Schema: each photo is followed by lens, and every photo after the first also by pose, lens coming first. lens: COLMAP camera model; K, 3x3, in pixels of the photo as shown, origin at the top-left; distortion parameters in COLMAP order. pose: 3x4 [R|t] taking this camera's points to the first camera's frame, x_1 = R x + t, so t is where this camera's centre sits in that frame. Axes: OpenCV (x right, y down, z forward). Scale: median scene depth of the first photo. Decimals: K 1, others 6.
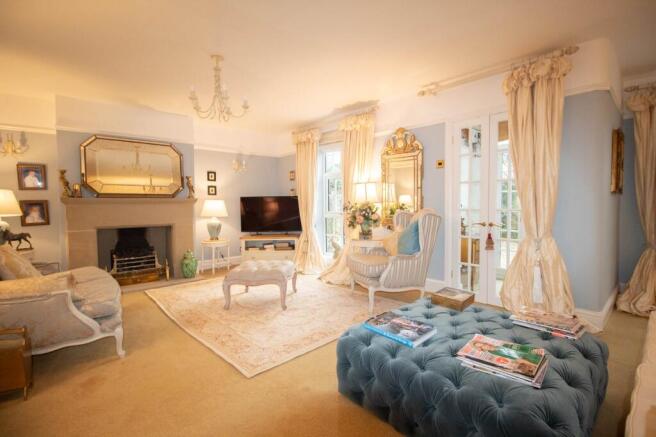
lens RADIAL K [[306.6, 0, 332.8], [0, 306.6, 215.5], [0, 0, 1]] dist [0.000248, -0.000216]
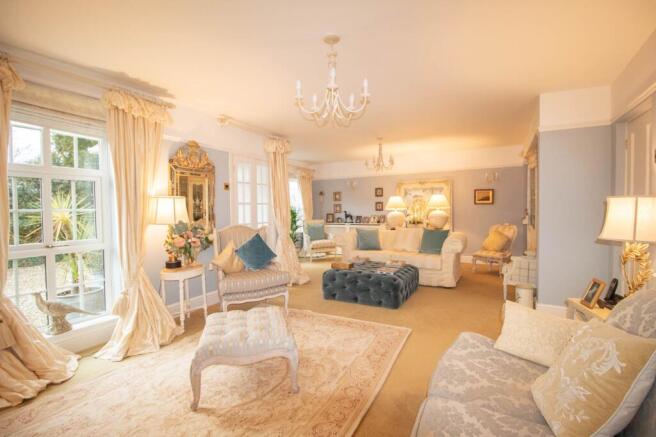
lens RADIAL K [[306.6, 0, 332.8], [0, 306.6, 215.5], [0, 0, 1]] dist [0.000248, -0.000216]
pose [[-0.323936, -0.001371, 0.946078, -1.179343], [0.062591, 0.997777, 0.022877, -0.079553], [-0.944006, 0.066626, -0.323130, 1.349001]]
